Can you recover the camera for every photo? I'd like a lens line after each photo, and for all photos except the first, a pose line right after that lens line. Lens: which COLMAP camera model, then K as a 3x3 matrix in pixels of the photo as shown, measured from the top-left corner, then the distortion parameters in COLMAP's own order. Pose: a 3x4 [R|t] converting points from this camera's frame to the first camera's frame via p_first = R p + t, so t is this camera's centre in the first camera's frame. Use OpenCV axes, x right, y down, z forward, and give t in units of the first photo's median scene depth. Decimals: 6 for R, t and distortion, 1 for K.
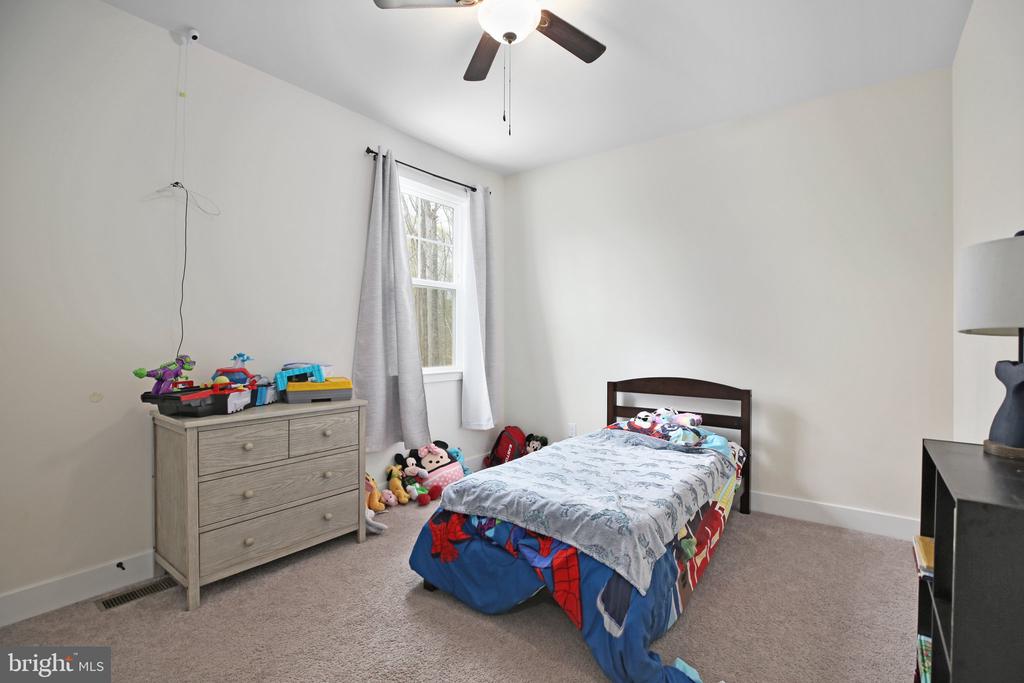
lens RADIAL K [[475.2, 0, 513.5], [0, 475.2, 340.8], [0, 0, 1]] dist [-0.032164, 0.009218]
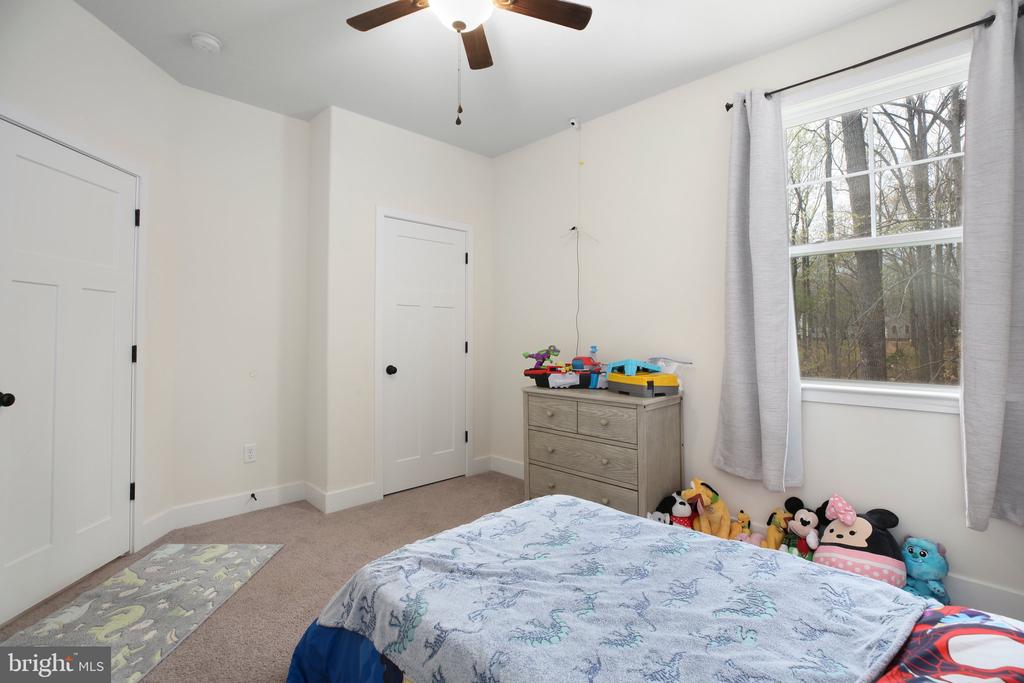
lens RADIAL K [[475.2, 0, 514.5], [0, 475.2, 337.6], [0, 0, 1]] dist [-0.032164, 0.009218]
pose [[-0.155057, 0.000318, -0.987905, 0.754603], [-0.000931, 0.999999, 0.000468, 0.003764], [0.987905, 0.000992, -0.155057, 1.042080]]
